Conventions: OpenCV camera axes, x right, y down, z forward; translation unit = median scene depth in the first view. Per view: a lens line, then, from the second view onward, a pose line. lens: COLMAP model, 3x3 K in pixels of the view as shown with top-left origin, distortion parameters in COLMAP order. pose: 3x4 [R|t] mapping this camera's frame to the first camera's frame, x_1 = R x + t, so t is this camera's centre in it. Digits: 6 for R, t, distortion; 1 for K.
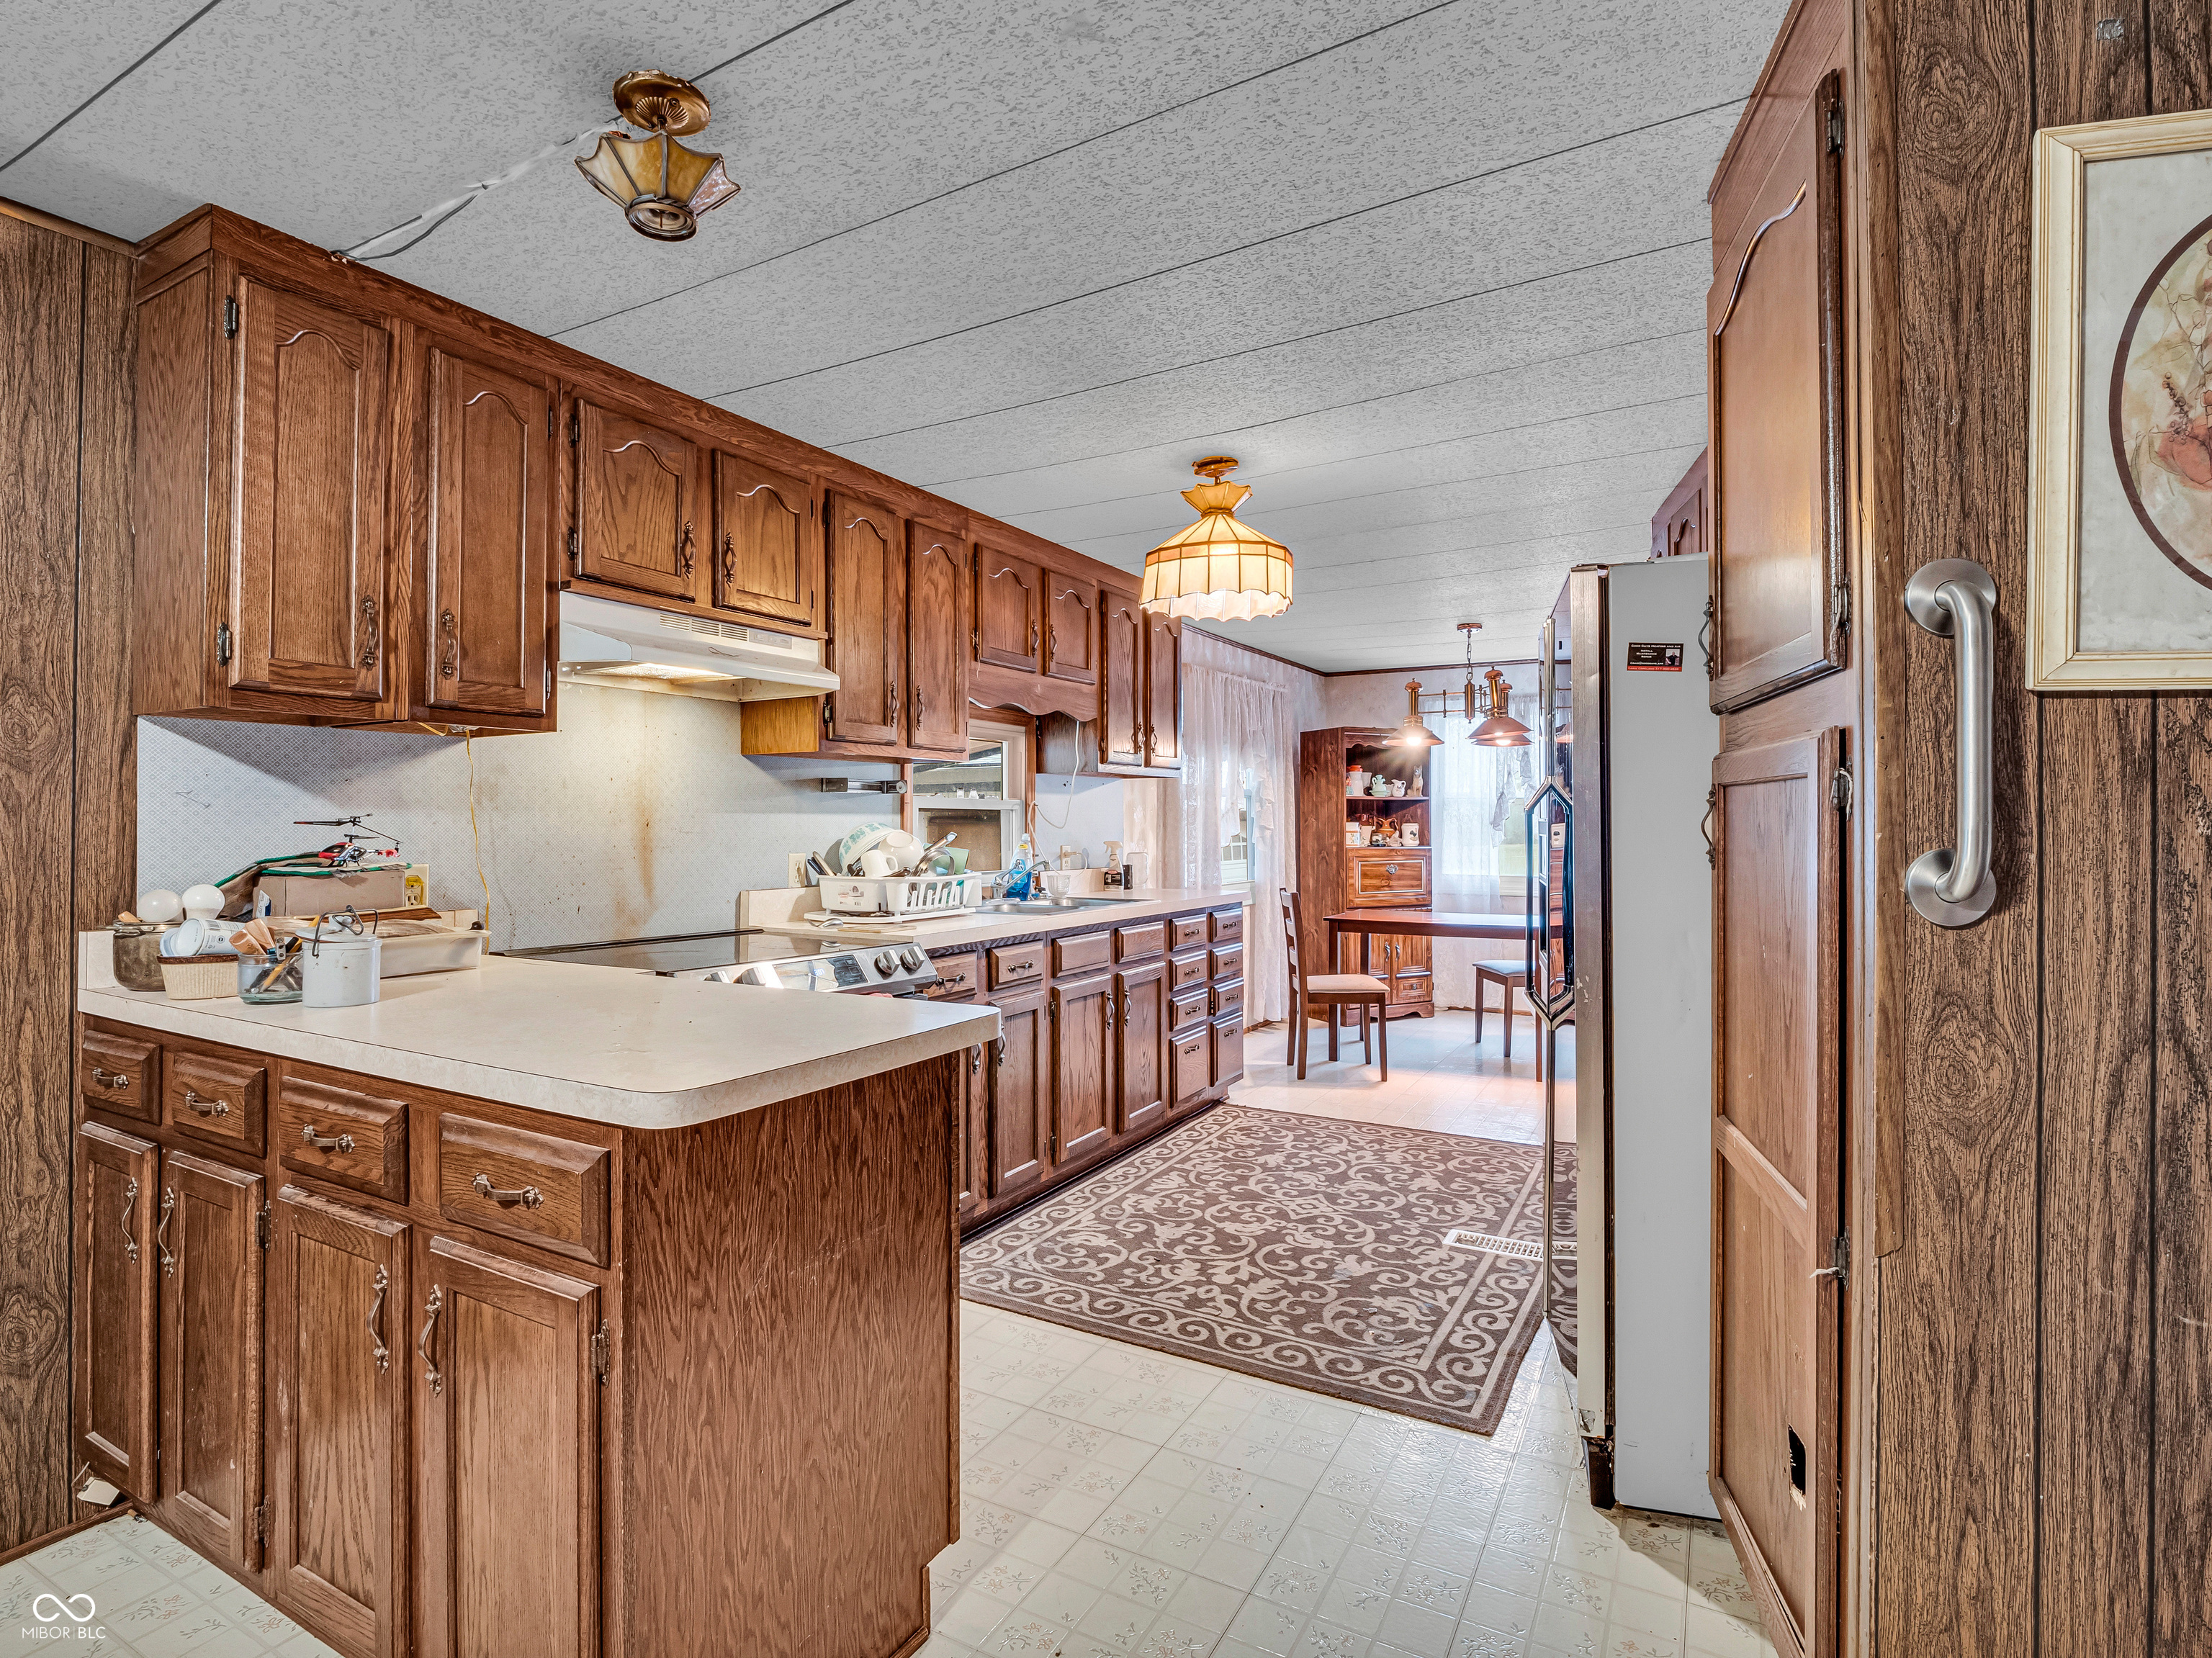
lens RADIAL K [[1098.2, 0, 1108.9], [0, 1098.2, 818.4], [0, 0, 1]] dist [-0.012161, 0.001562]
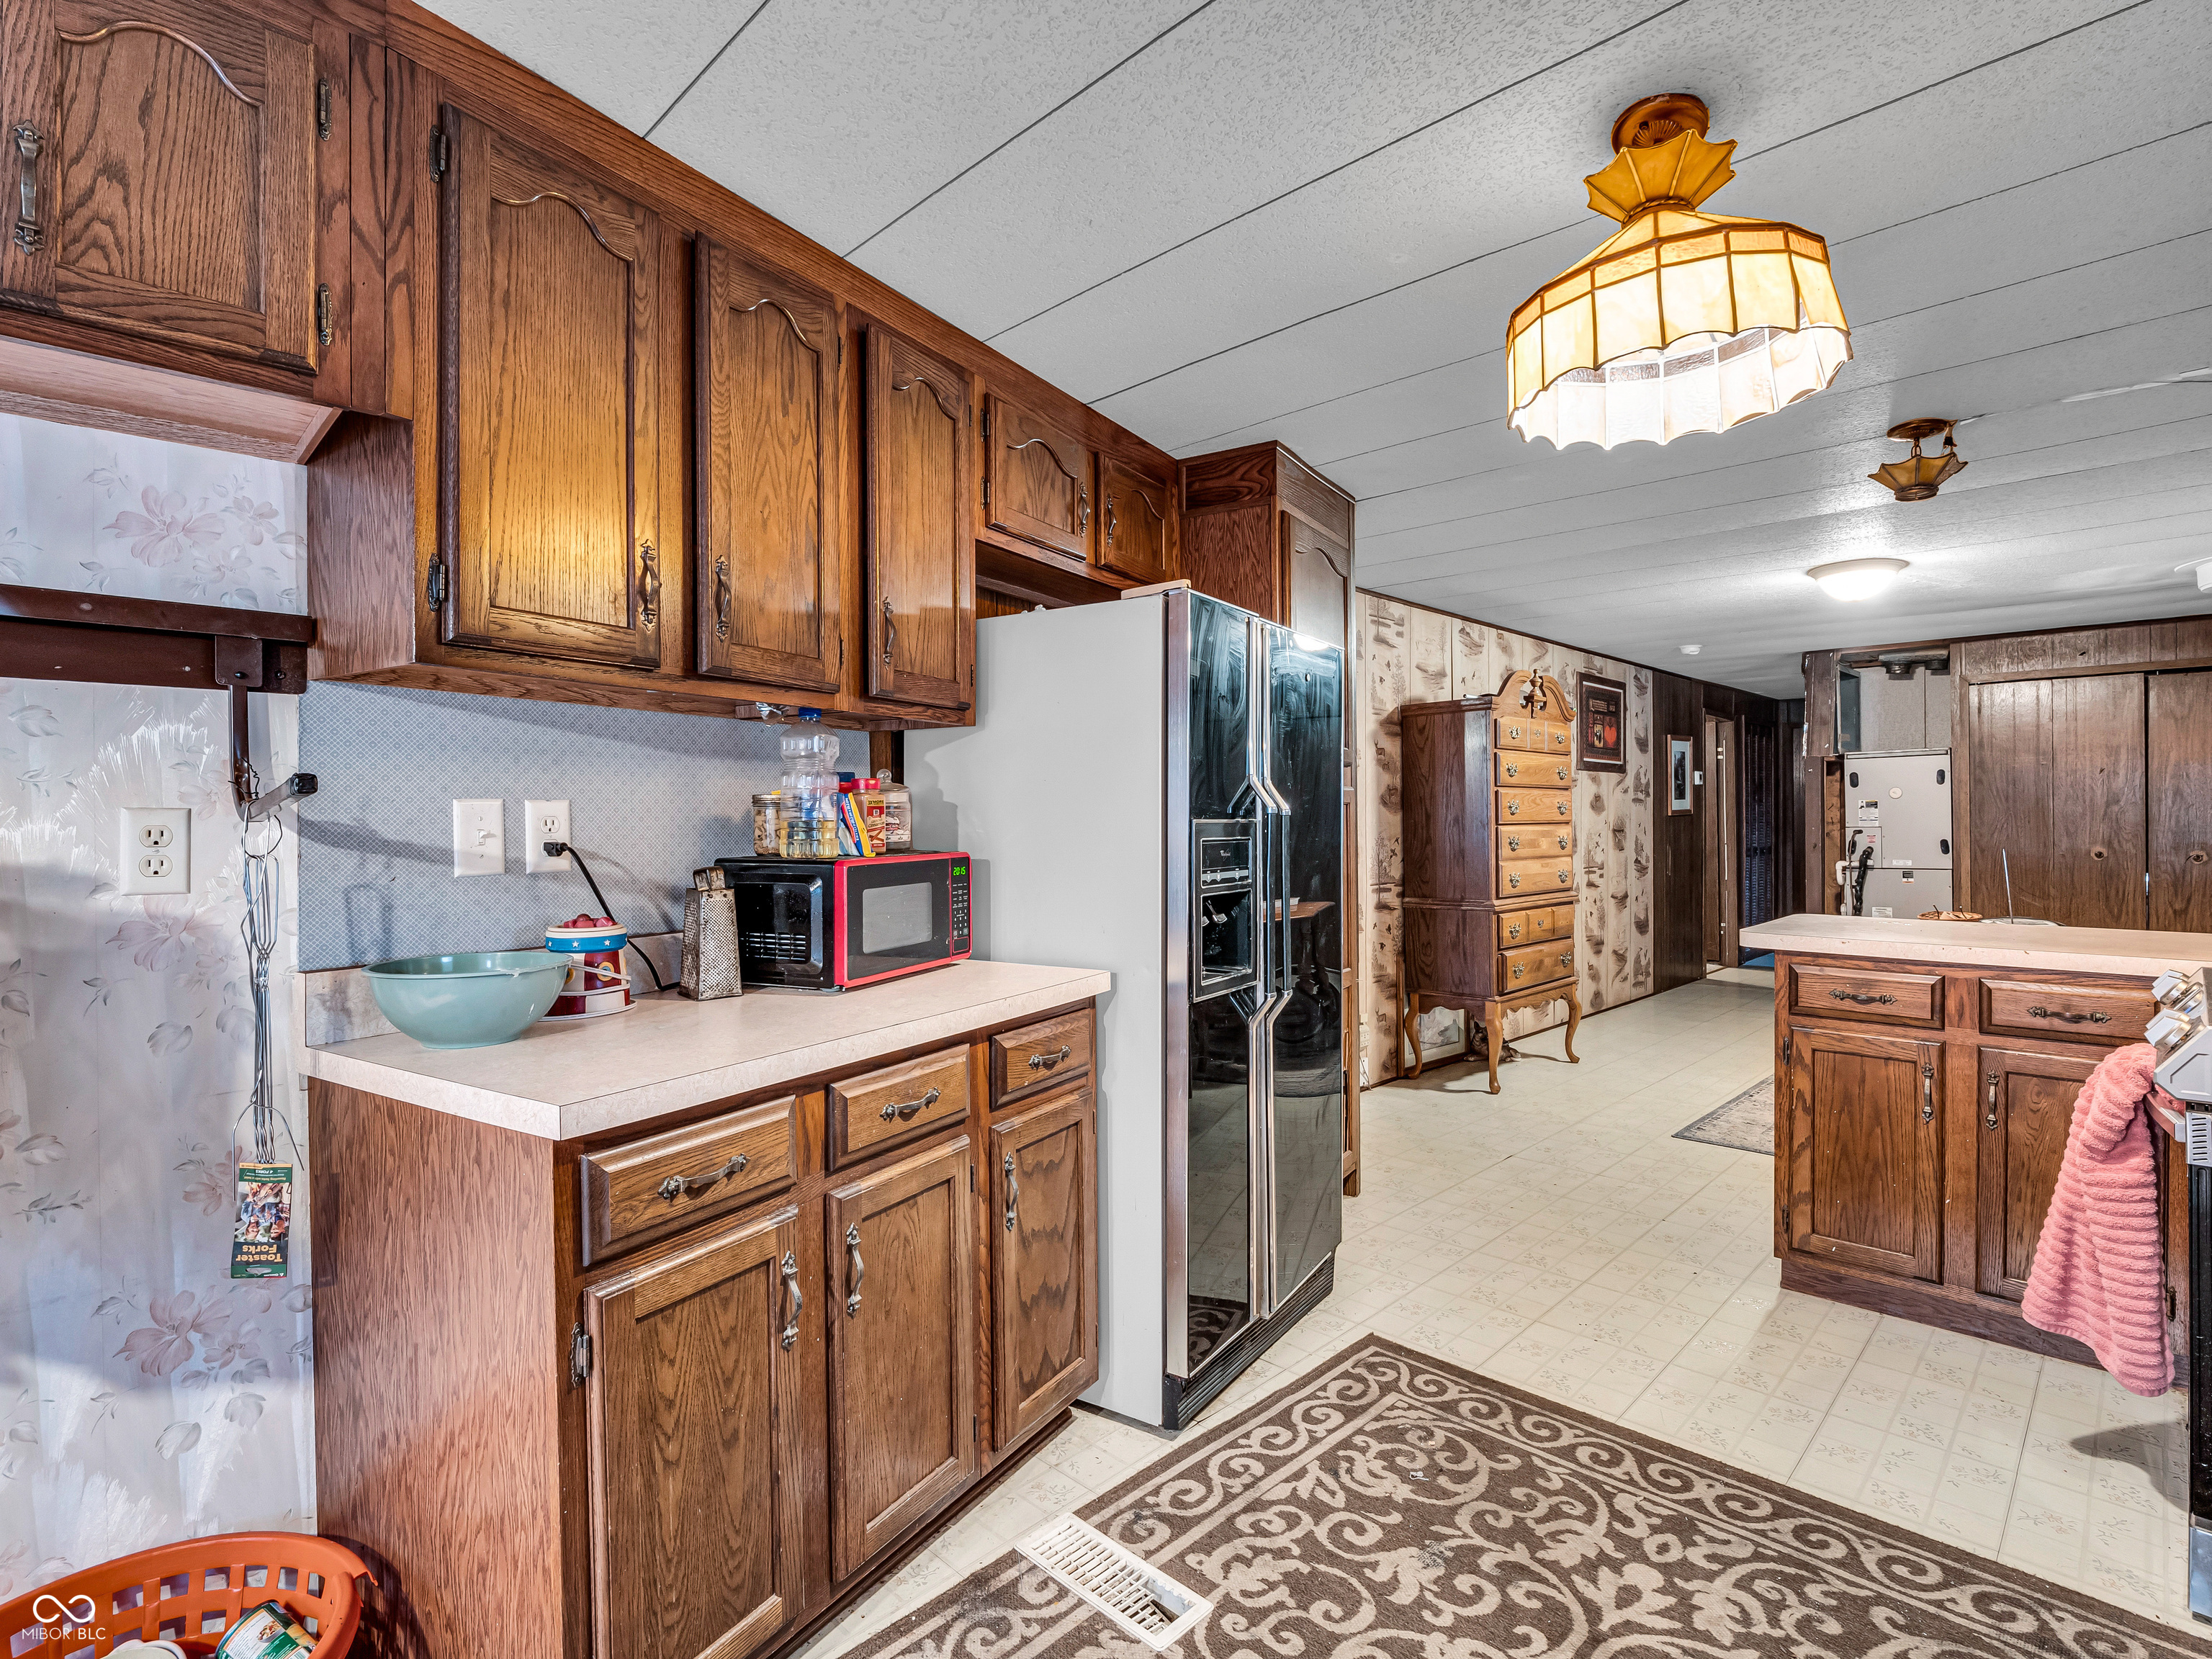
lens RADIAL K [[1087.8, 0, 1112.9], [0, 1087.8, 822.6], [0, 0, 1]] dist [-0.012574, 0.000553]
pose [[-0.964882, 0.008657, 0.262542, 0.204628], [0.007674, 0.999959, -0.004770, 0.004664], [-0.262573, -0.002587, -0.964909, 1.488803]]
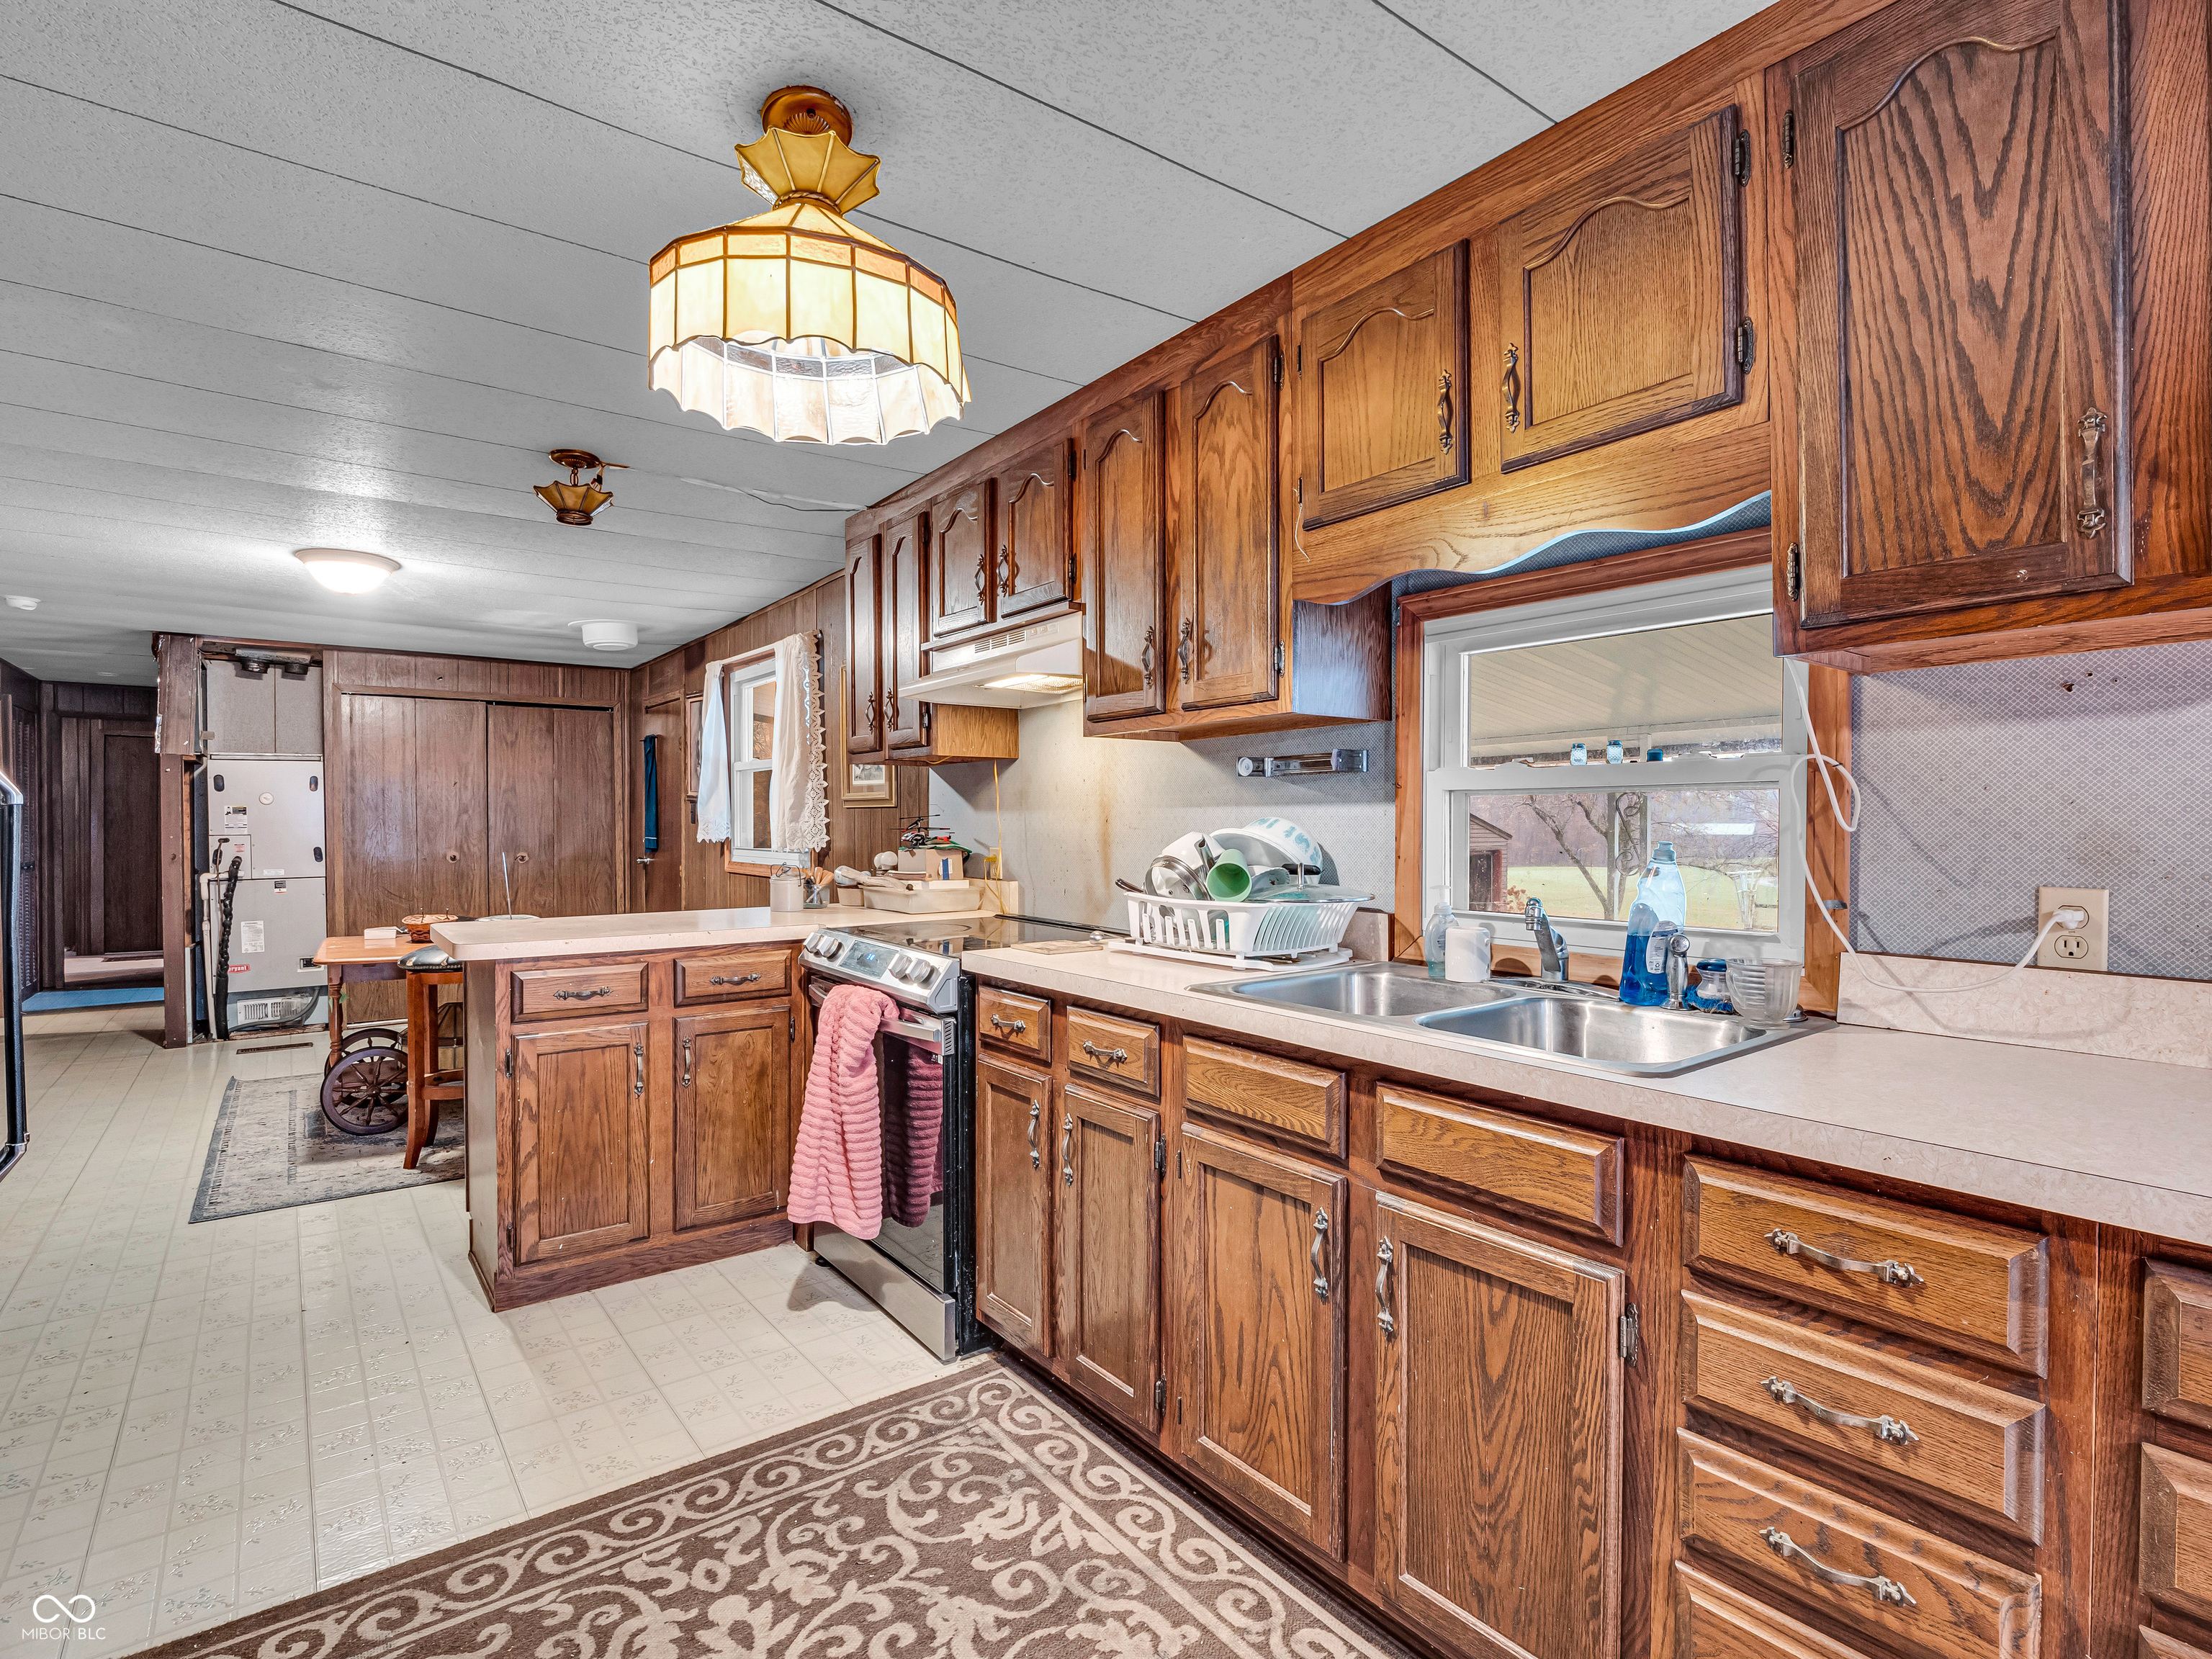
lens RADIAL K [[1091.9, 0, 1107.9], [0, 1091.9, 836.9], [0, 0, 1]] dist [-0.014546, -0.000075]
pose [[-0.397096, 0.015770, -0.917642, 0.489288], [0.008962, 0.999871, 0.013305, 0.006172], [0.917733, -0.002940, -0.397186, 1.272252]]
